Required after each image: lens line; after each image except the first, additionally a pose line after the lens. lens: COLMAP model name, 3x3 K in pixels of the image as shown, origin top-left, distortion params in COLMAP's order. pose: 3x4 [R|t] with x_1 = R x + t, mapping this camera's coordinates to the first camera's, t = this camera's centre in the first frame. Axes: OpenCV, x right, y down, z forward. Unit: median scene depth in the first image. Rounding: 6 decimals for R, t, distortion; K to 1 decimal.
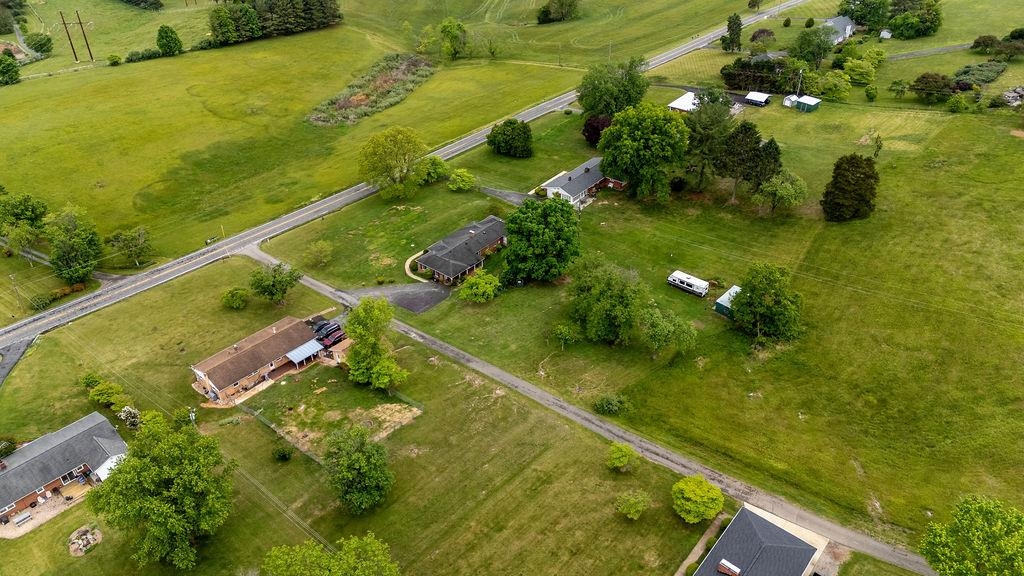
lens RADIAL K [[753.7, 0, 512.0], [0, 753.7, 288.0], [0, 0, 1]] dist [0.064595, -0.051384]
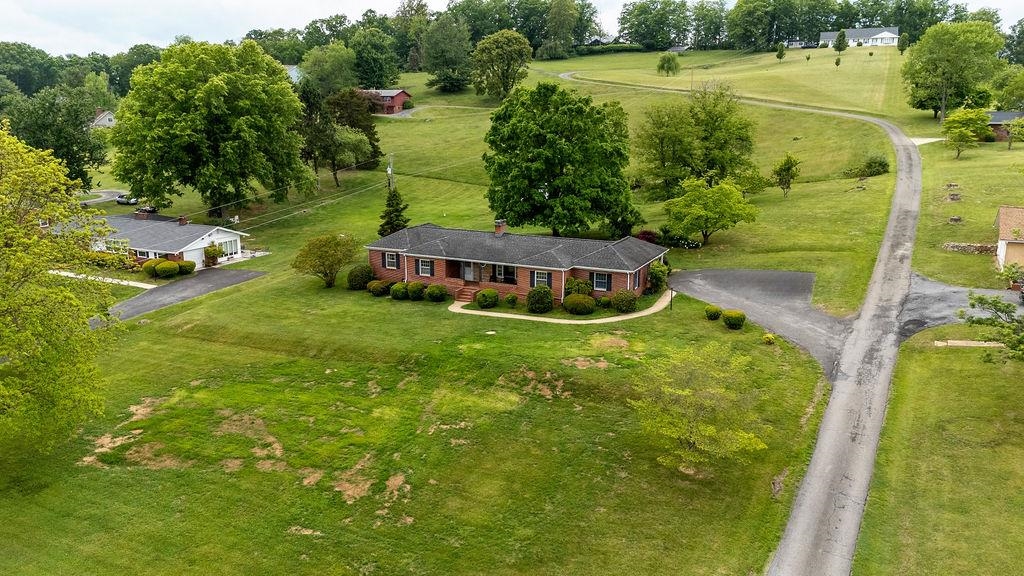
lens RADIAL K [[751.7, 0, 514.0], [0, 751.7, 285.9], [0, 0, 1]] dist [0.103058, -0.141601]
pose [[-0.236564, -0.220048, 0.946370, -0.398860], [0.560470, 0.764726, 0.317913, -0.155151], [-0.793669, 0.605618, -0.057577, 0.938065]]
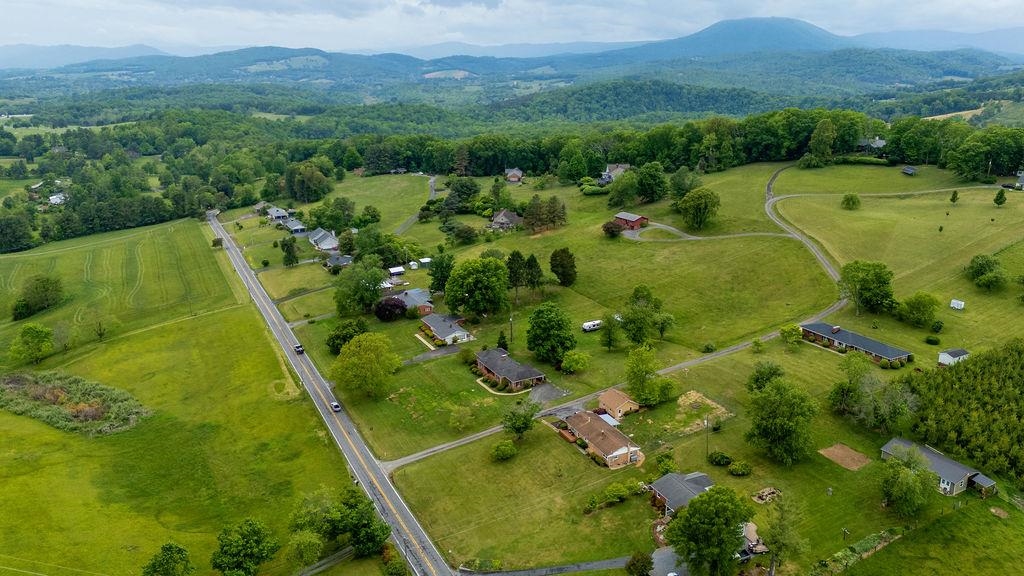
lens RADIAL K [[748.6, 0, 511.9], [0, 748.6, 285.9], [0, 0, 1]] dist [0.094335, -0.097703]
pose [[0.381994, -0.266760, 0.884827, -1.097243], [0.539506, 0.841723, 0.020852, -0.182679], [-0.750342, 0.469405, 0.465452, 0.269724]]
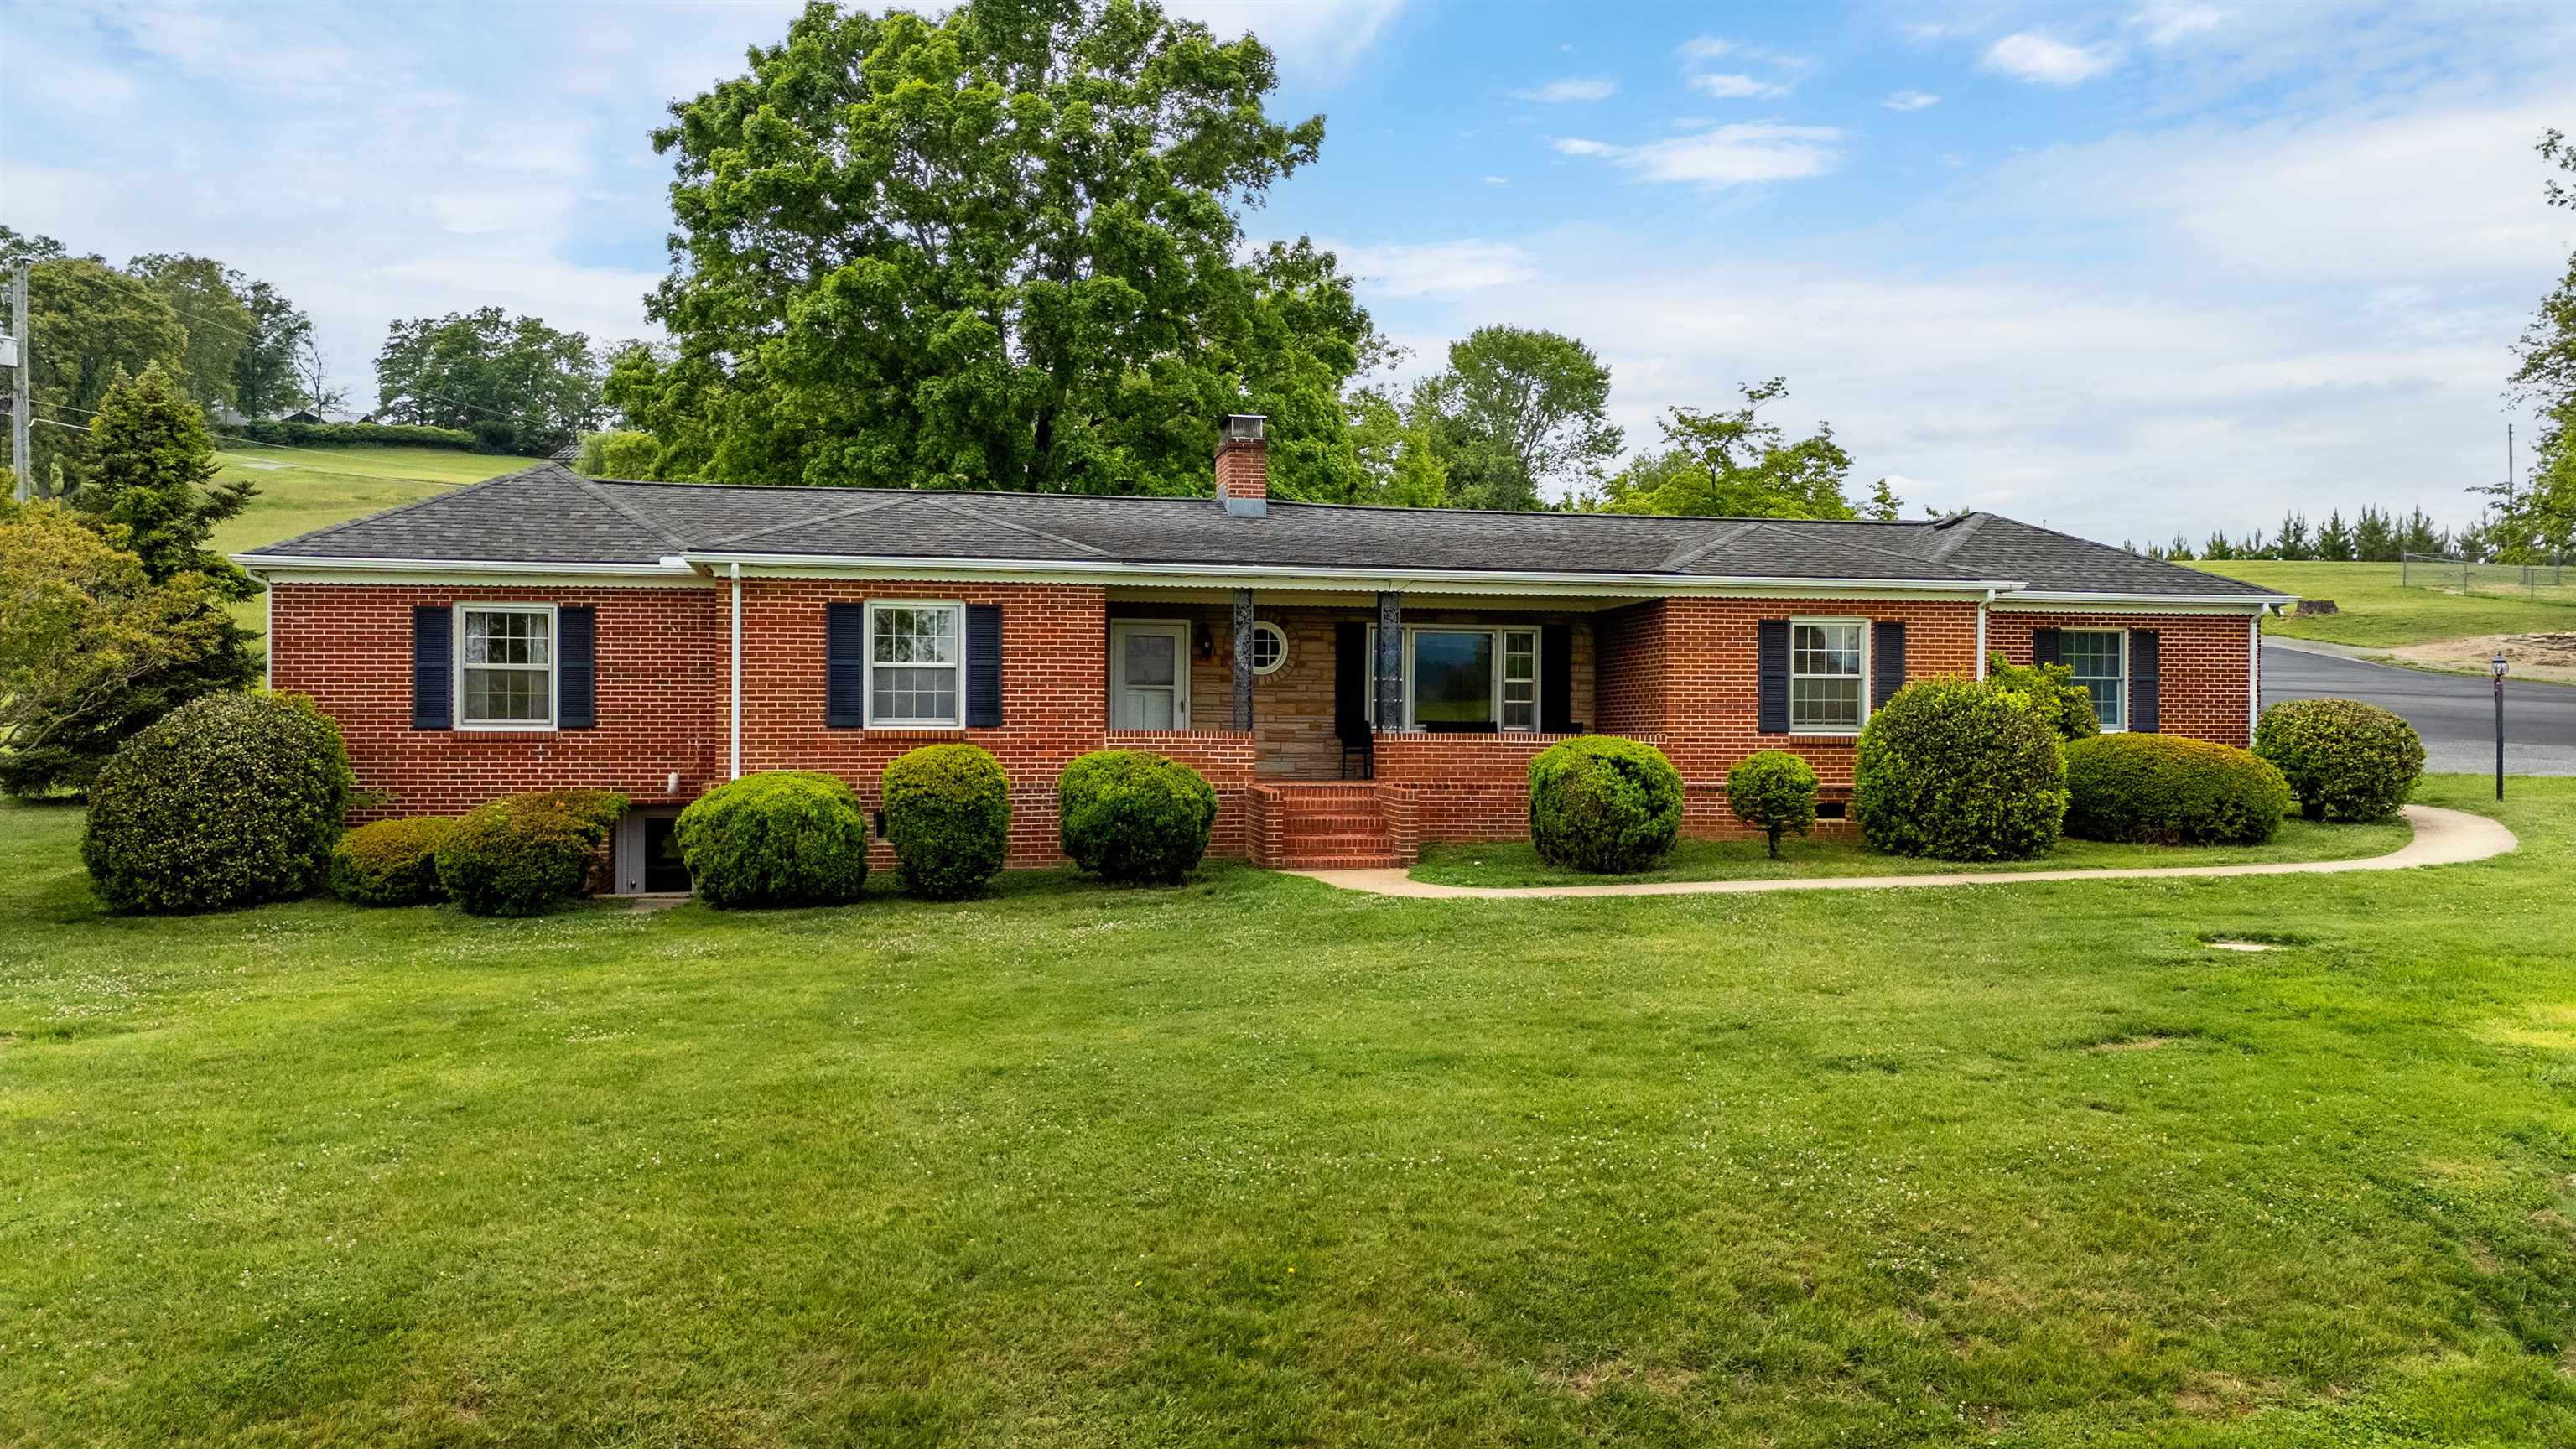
lens RADIAL K [[1897.6, 0, 1292.7], [0, 1897.6, 719.9], [0, 0, 1]] dist [0.089517, -0.098087]
pose [[-0.774487, -0.002218, 0.632586, -0.145086], [0.361413, 0.819169, 0.445357, -0.113418], [-0.519182, 0.573548, -0.633635, 1.007809]]
